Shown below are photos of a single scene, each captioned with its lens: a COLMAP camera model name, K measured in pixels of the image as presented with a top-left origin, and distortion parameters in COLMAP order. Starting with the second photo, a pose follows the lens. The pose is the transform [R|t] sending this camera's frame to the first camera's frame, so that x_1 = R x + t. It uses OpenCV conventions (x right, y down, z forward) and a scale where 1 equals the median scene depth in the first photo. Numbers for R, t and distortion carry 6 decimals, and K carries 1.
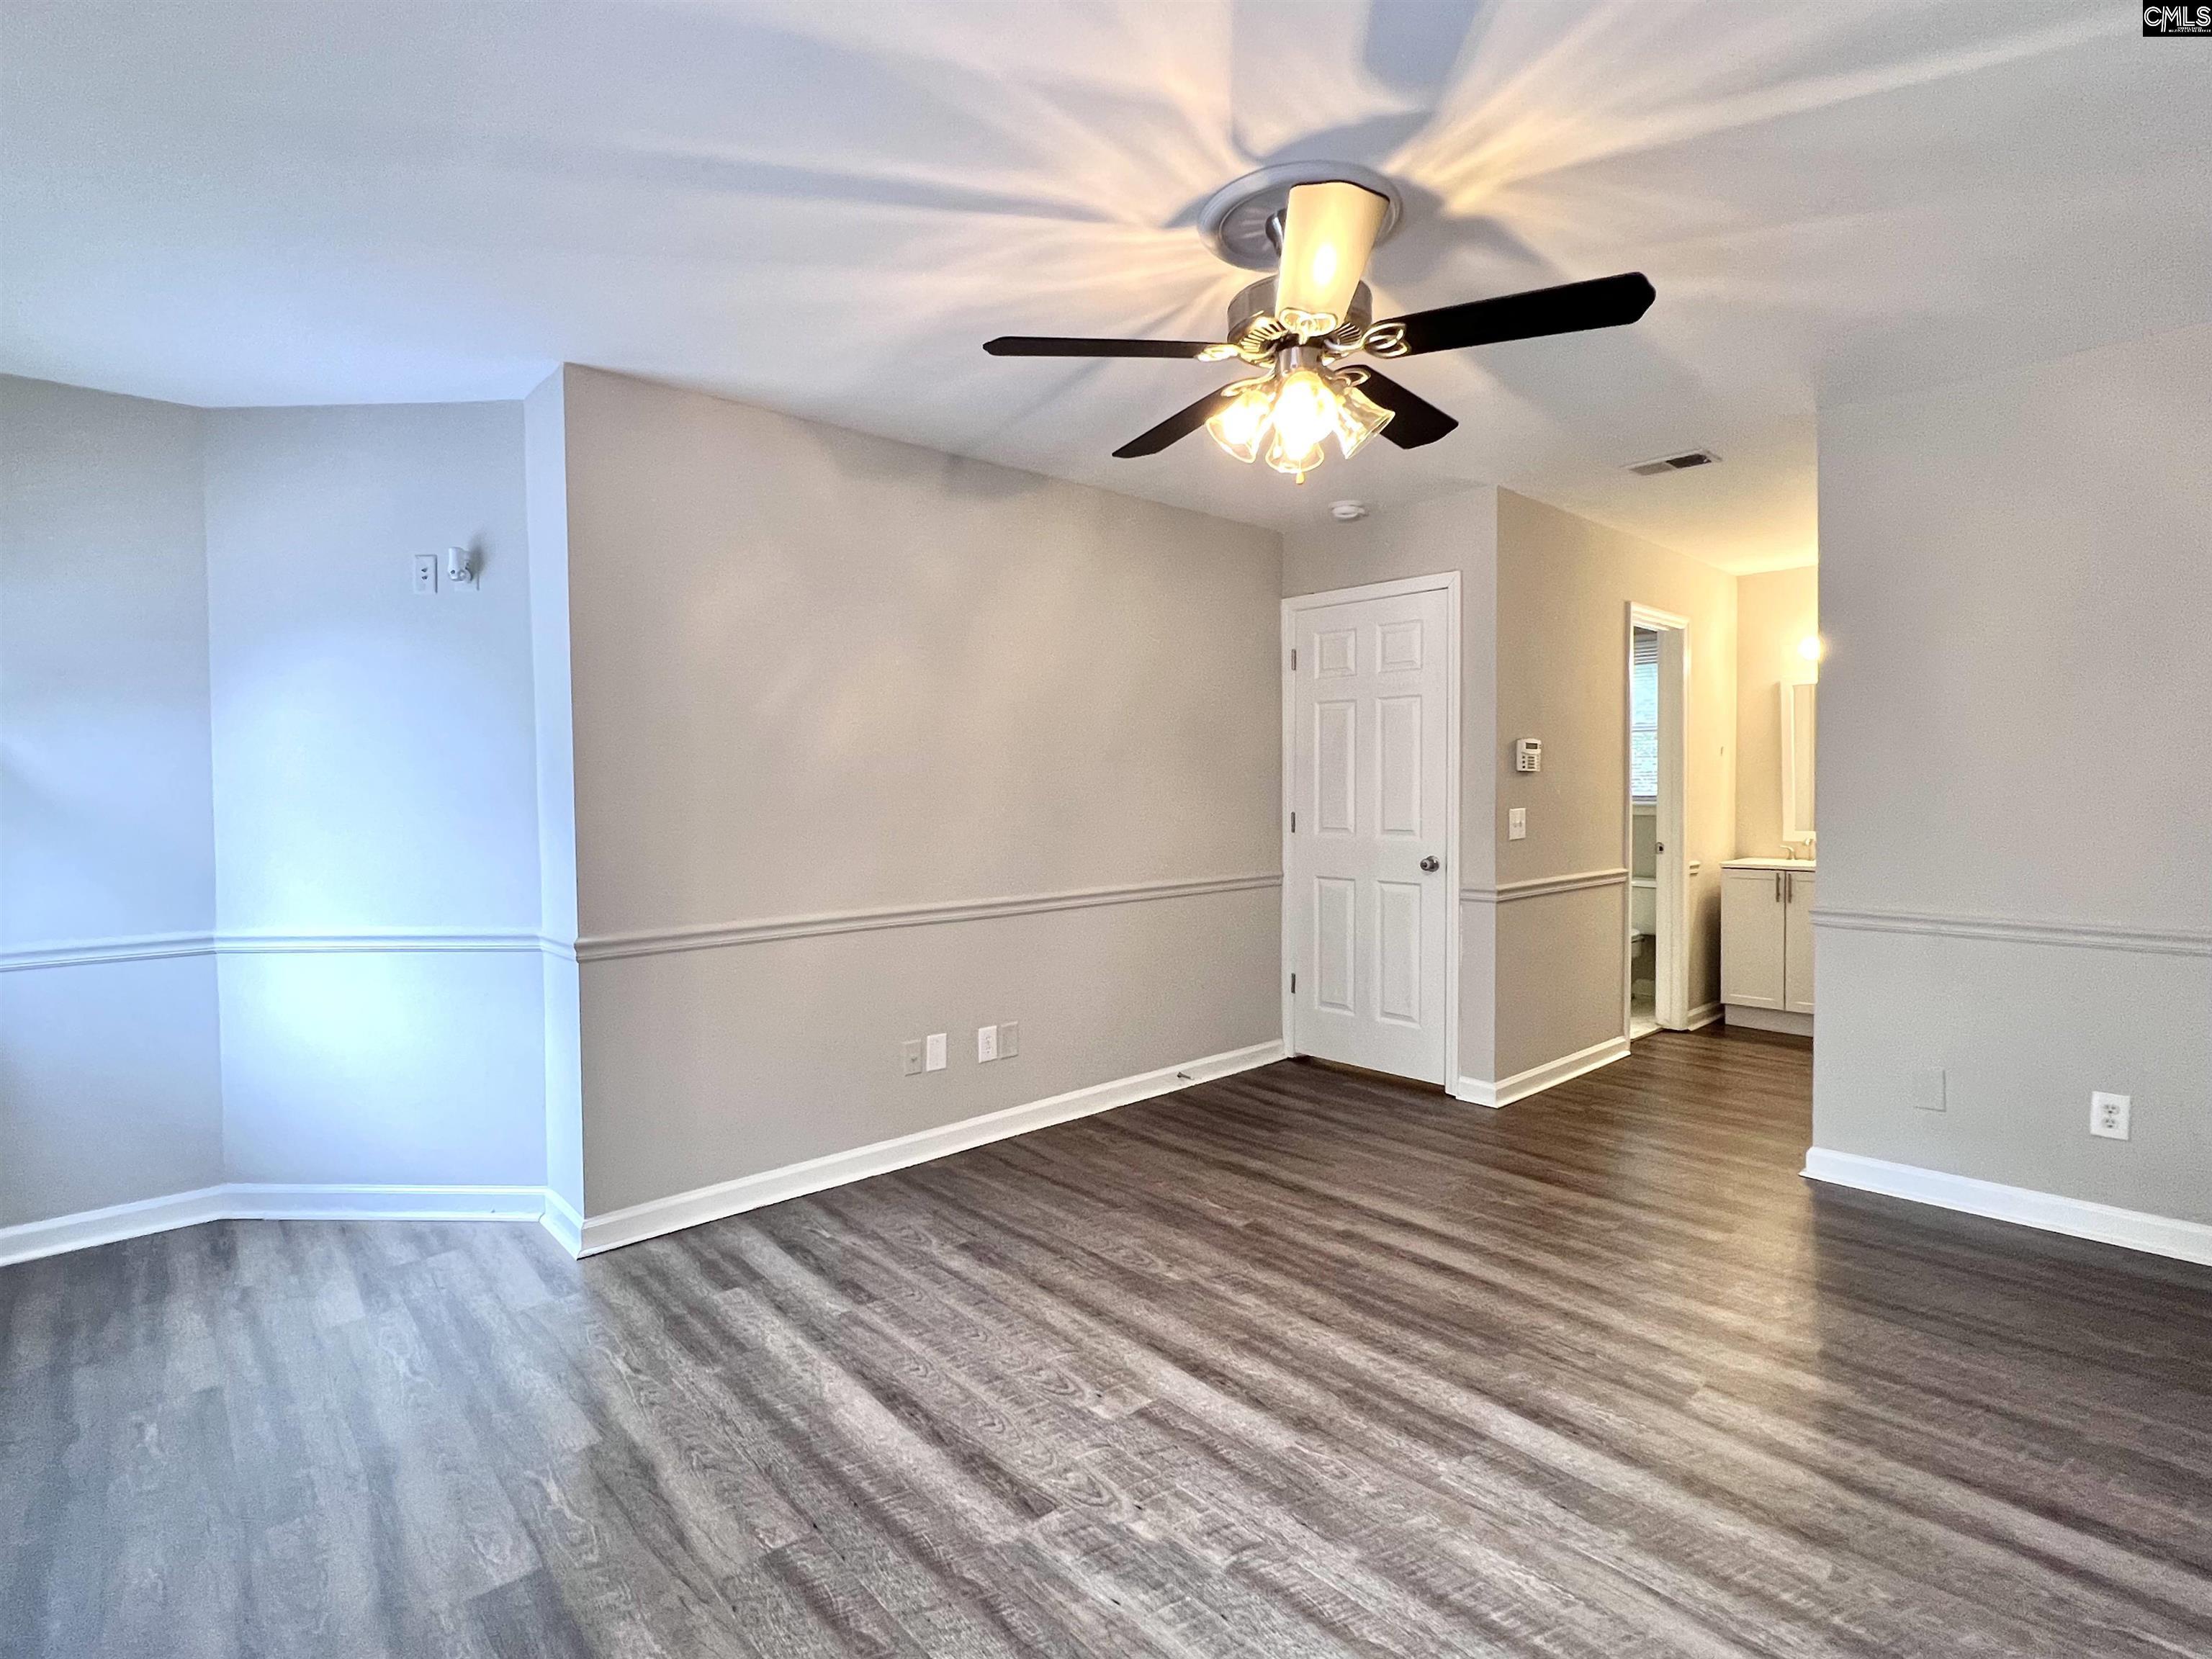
lens RADIAL K [[1117.9, 0, 1105.6], [0, 1117.9, 824.8], [0, 0, 1]] dist [-0.002815, 0.000668]
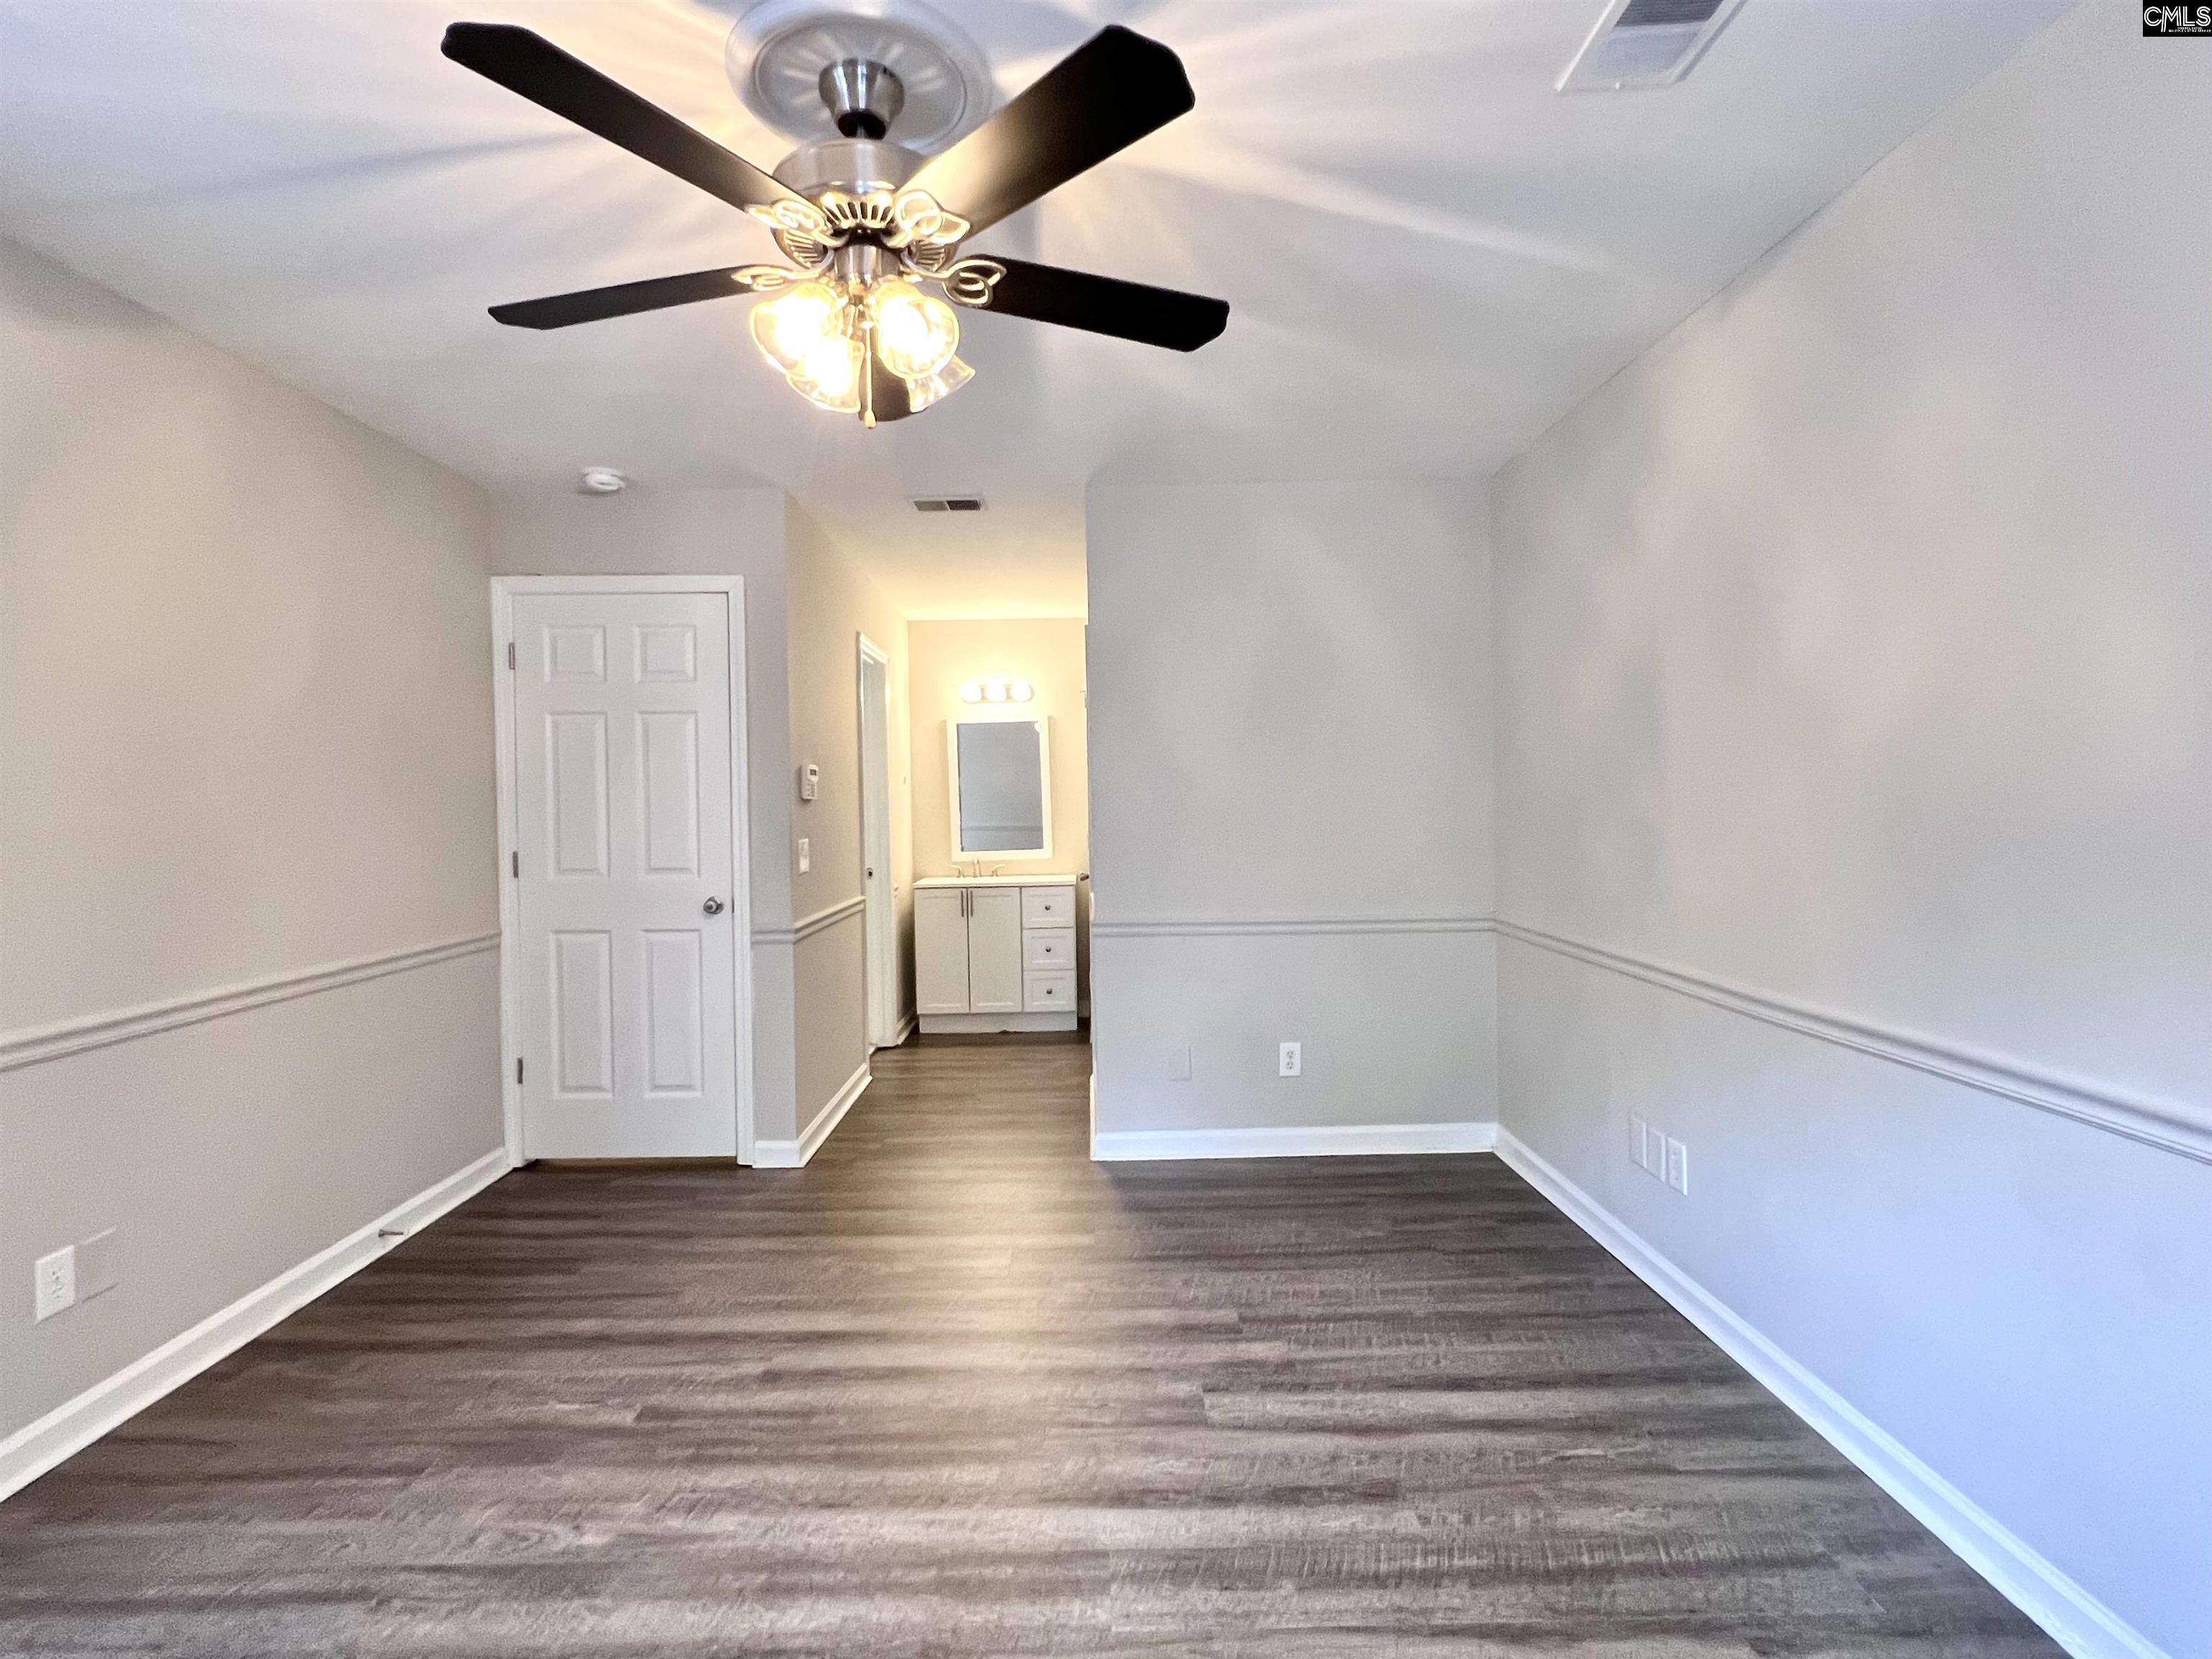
lens RADIAL K [[1095.9, 0, 1111.7], [0, 1095.9, 822.4], [0, 0, 1]] dist [-0.003843, 0.001636]
pose [[0.653903, -0.014599, 0.756437, -0.176614], [0.033537, 0.999390, -0.009703, -0.012698], [-0.755834, 0.031714, 0.653994, 0.237238]]
